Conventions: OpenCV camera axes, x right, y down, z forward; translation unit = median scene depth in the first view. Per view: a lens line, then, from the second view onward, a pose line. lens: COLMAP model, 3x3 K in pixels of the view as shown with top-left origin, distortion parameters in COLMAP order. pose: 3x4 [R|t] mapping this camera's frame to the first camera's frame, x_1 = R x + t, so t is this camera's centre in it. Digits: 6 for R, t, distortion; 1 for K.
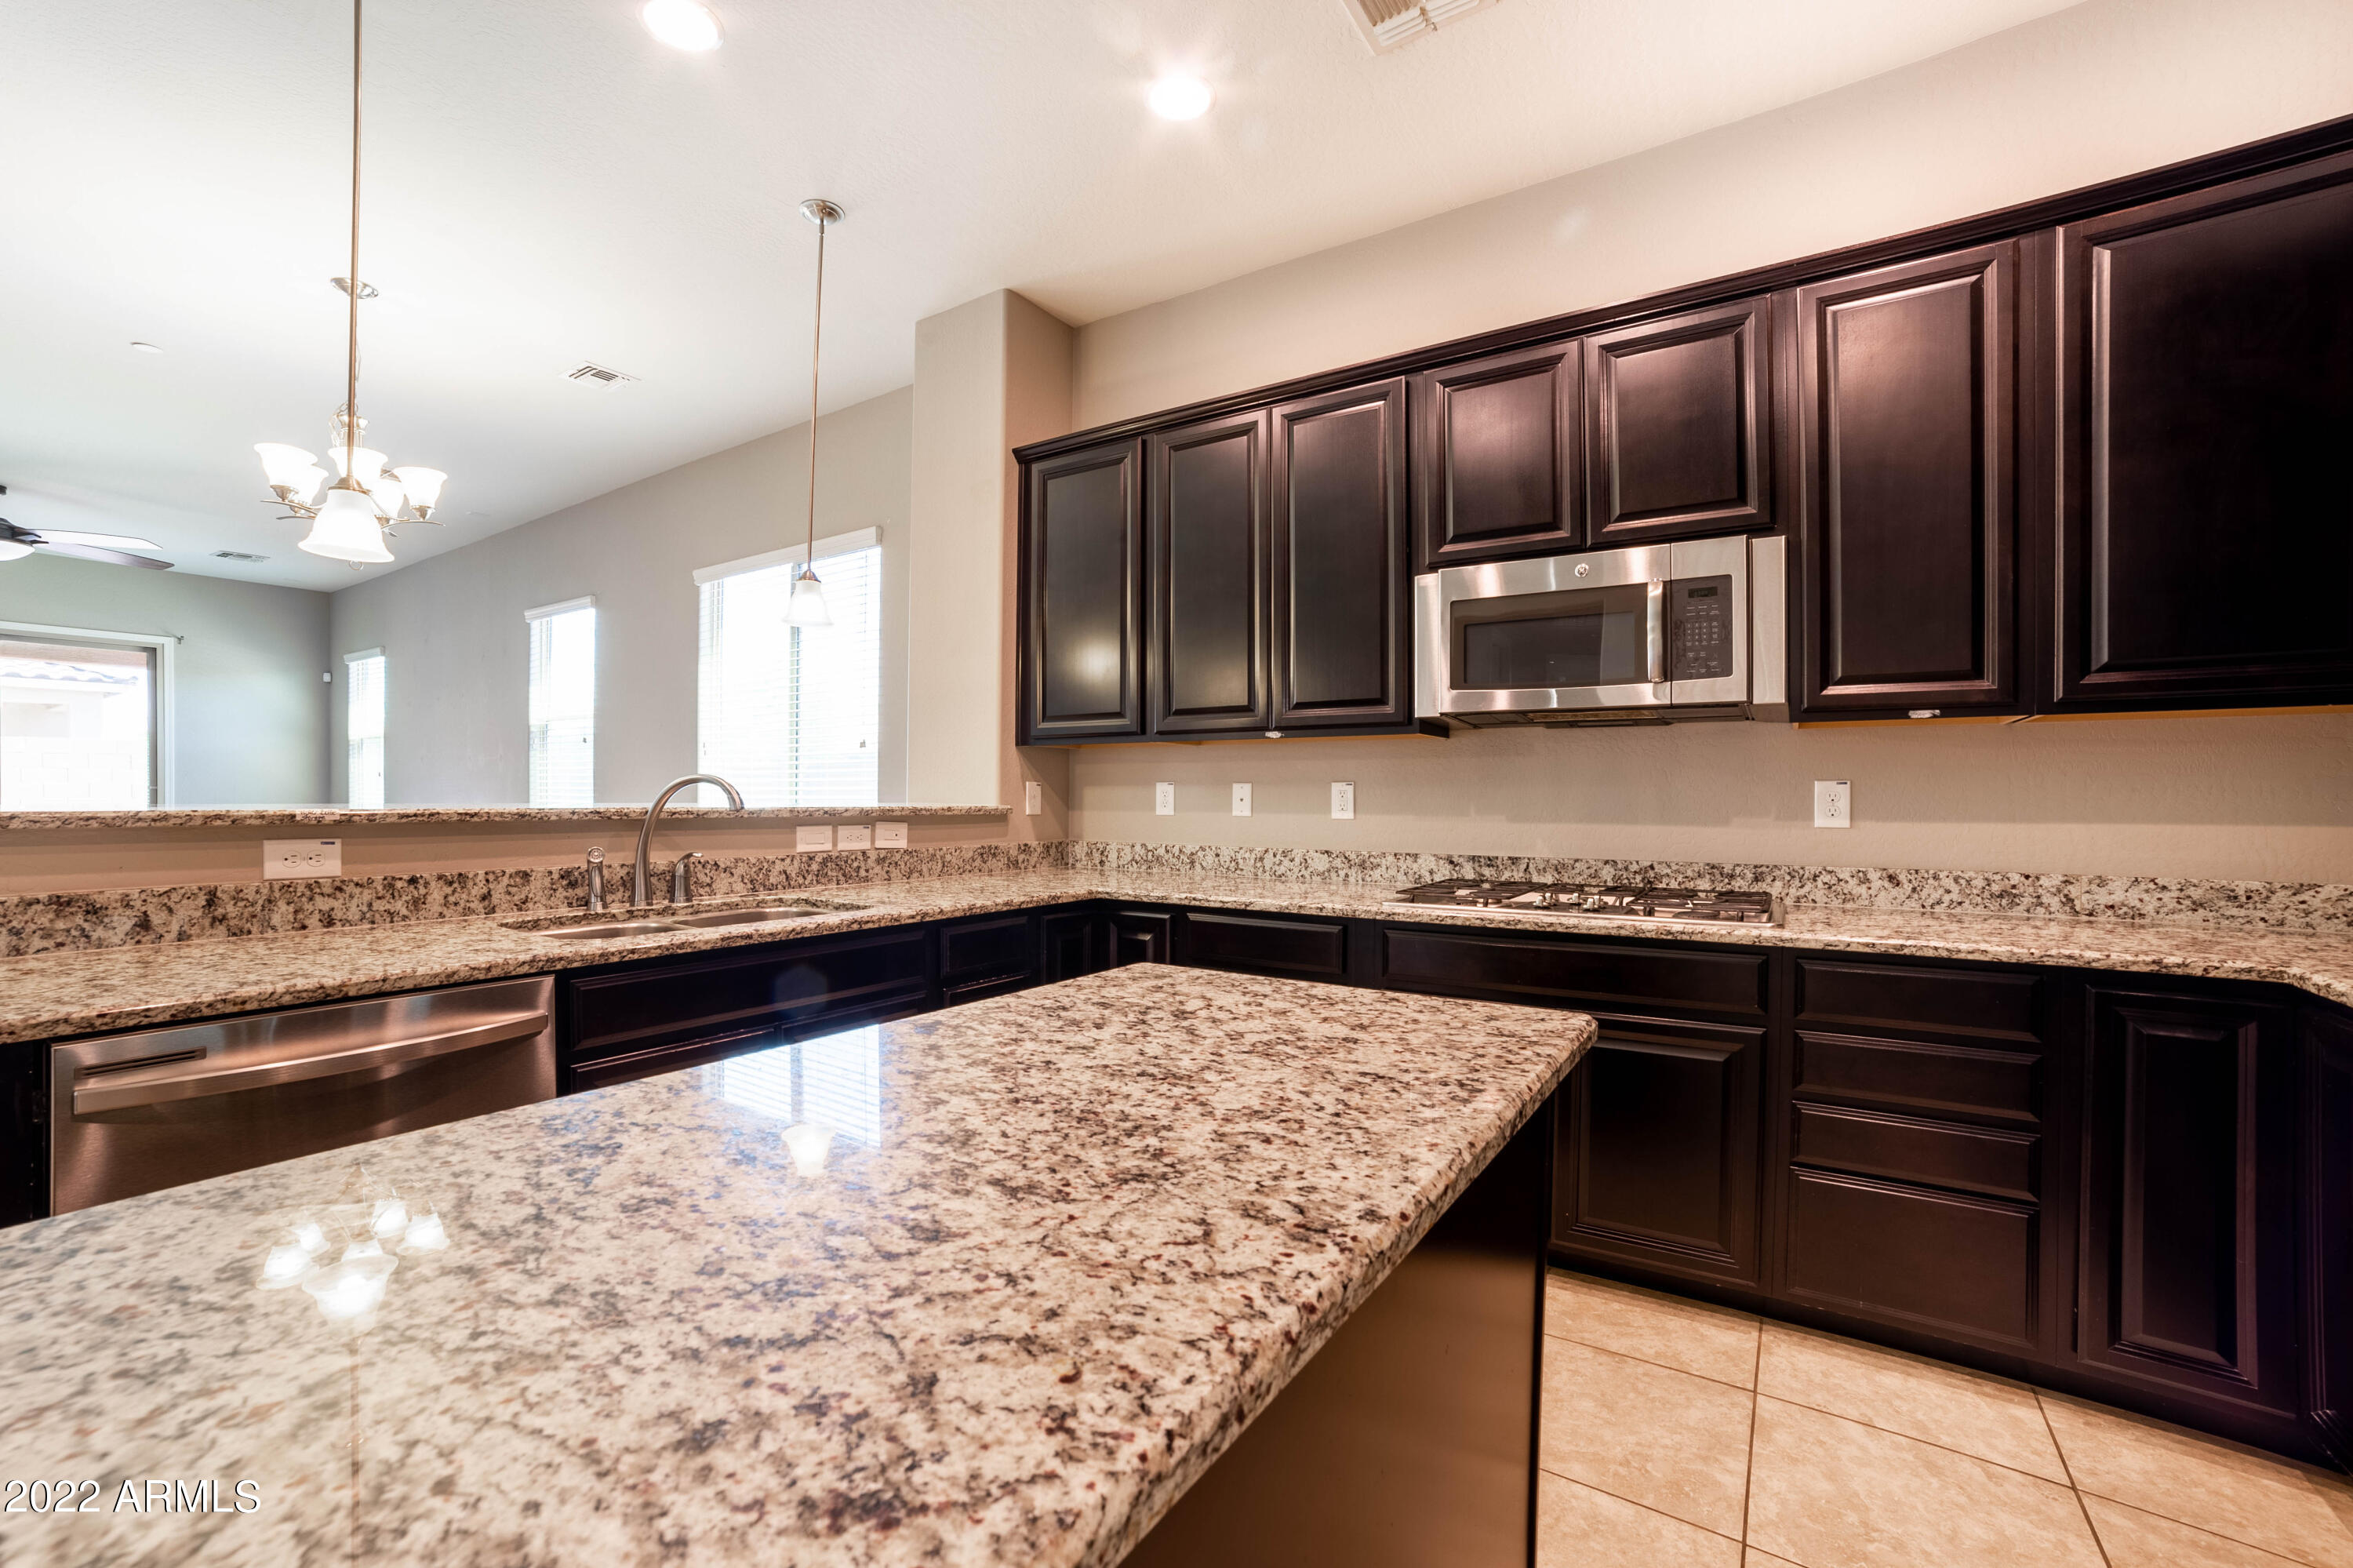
lens RADIAL K [[968.9, 0, 1176.5], [0, 968.9, 784.0], [0, 0, 1]] dist [0.000757, 0.000701]
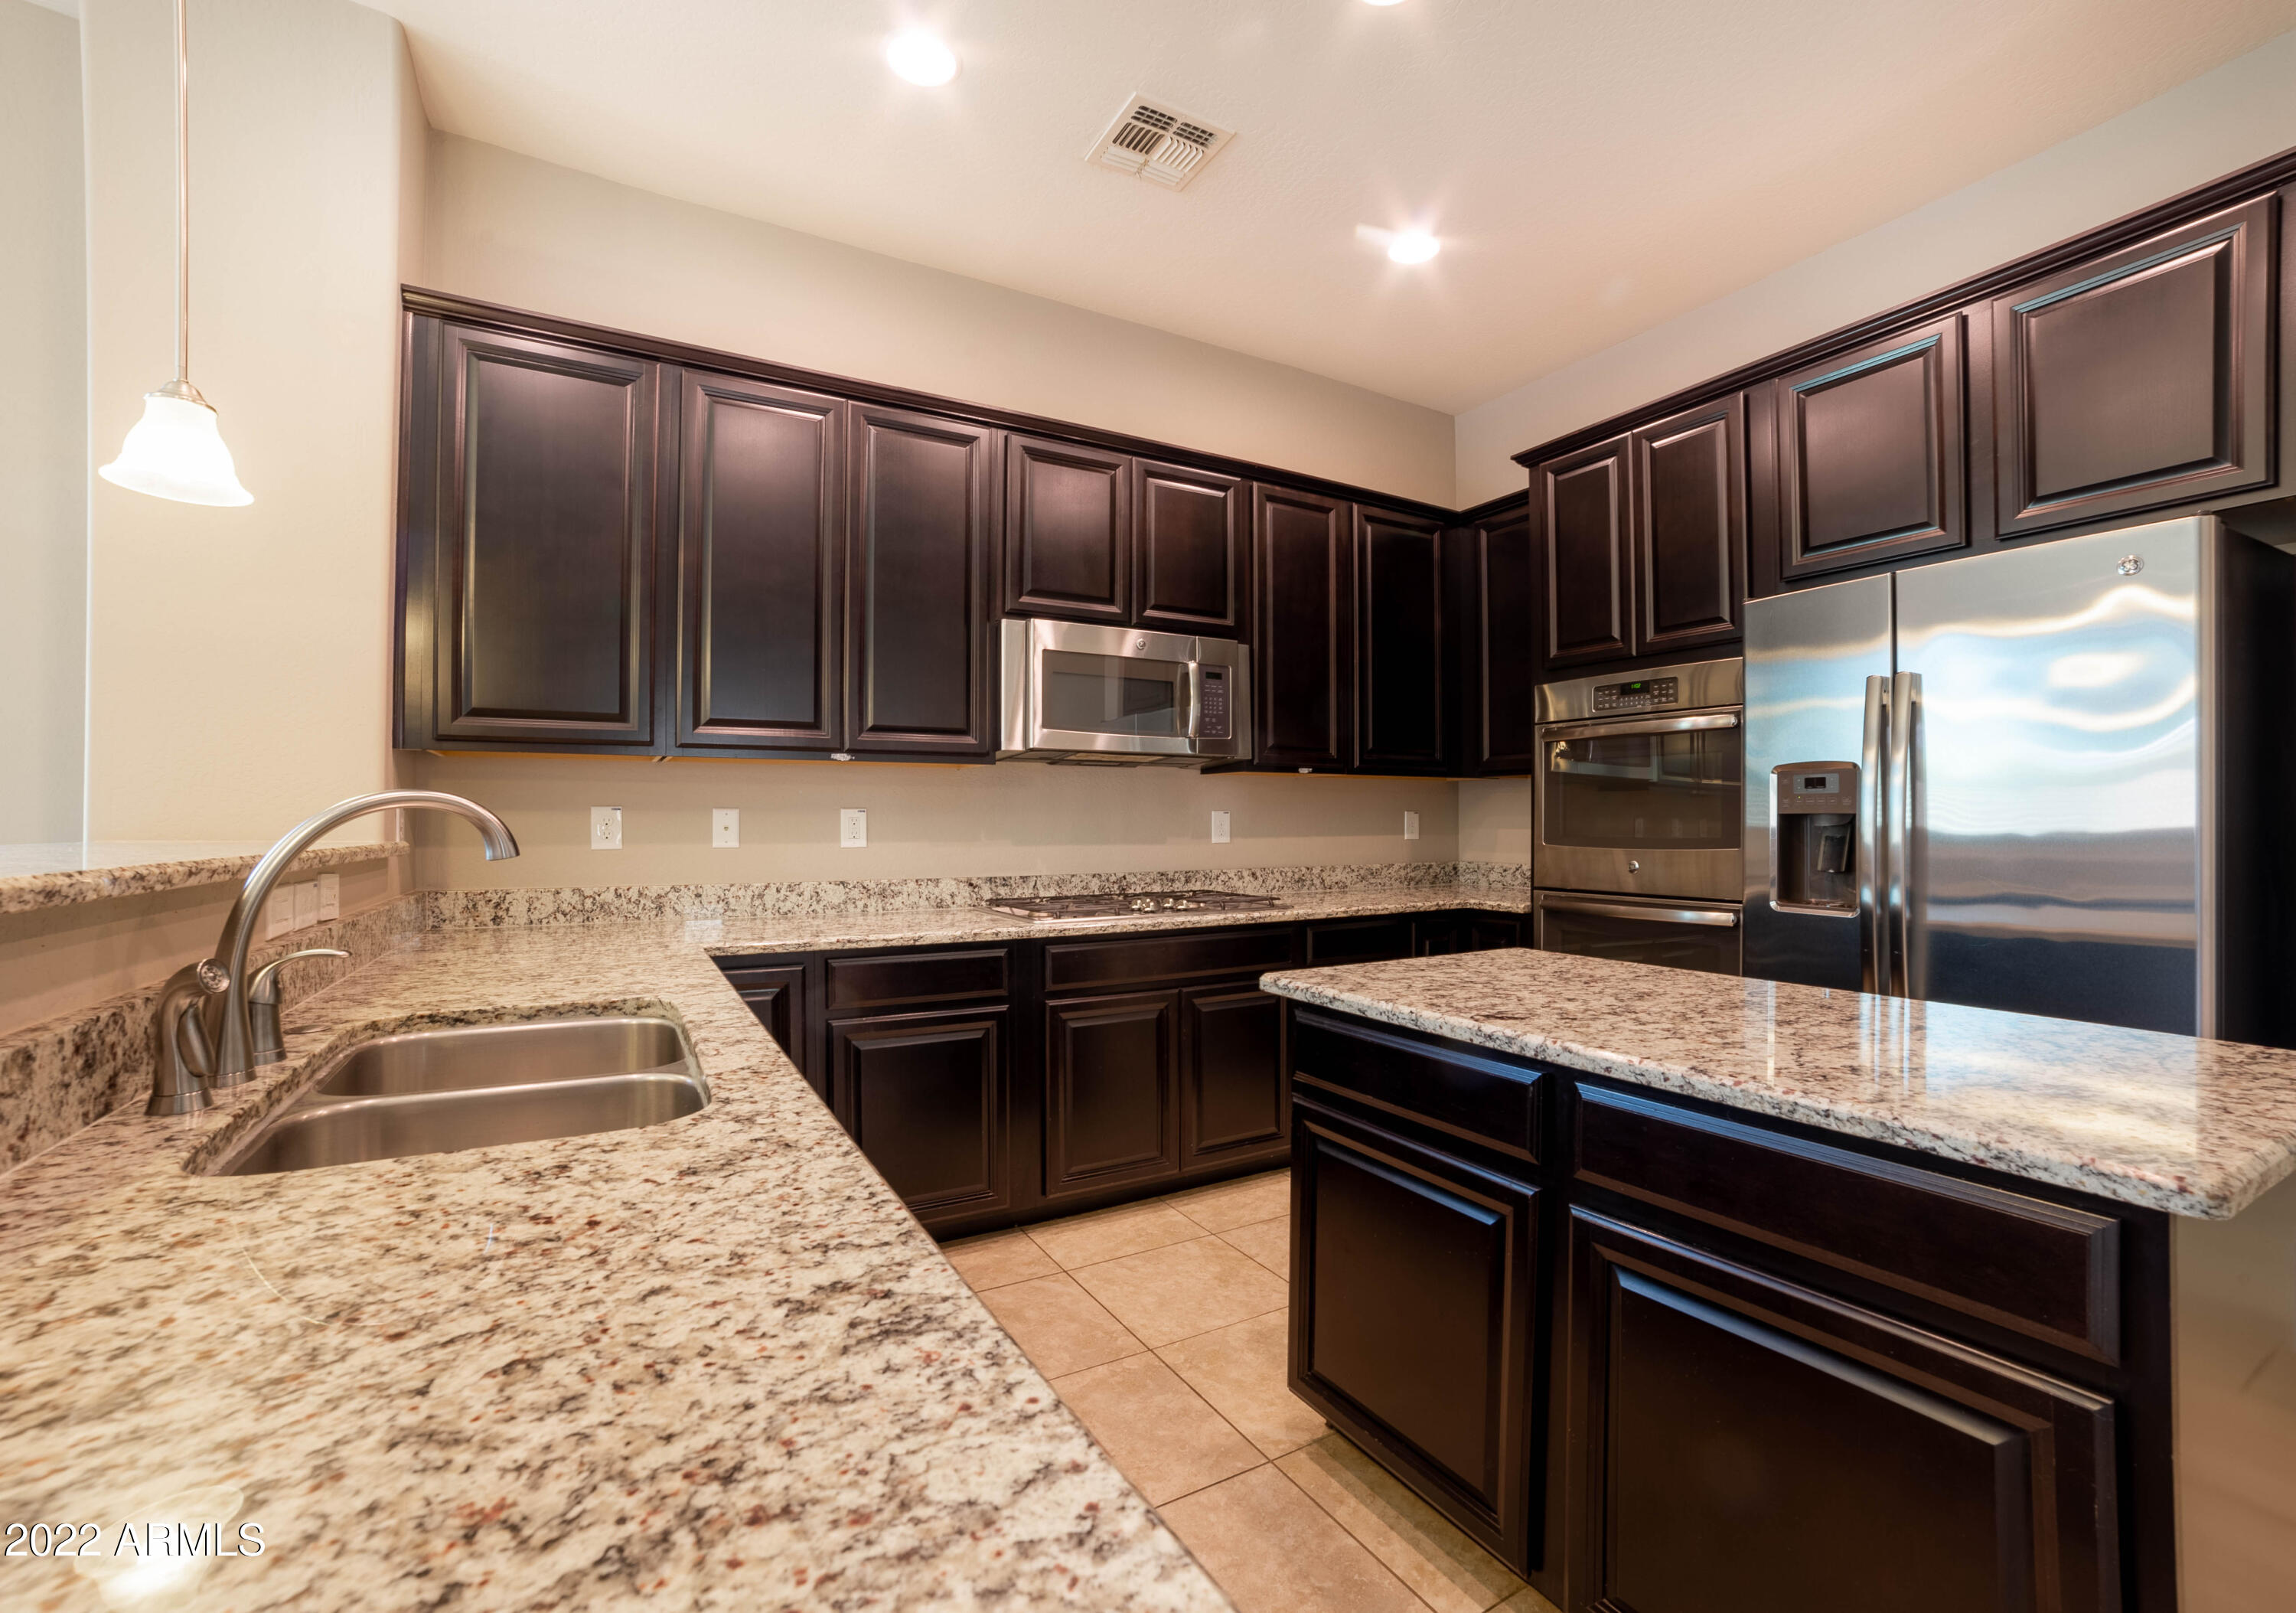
lens RADIAL K [[926.9, 0, 1148.0], [0, 926.9, 806.5], [0, 0, 1]] dist [-0.015339, 0.000001]
pose [[0.527813, 0.009805, 0.849304, -0.530062], [-0.006042, 0.999951, -0.007789, 0.001128], [-0.849339, -0.001020, 0.527847, 0.316613]]
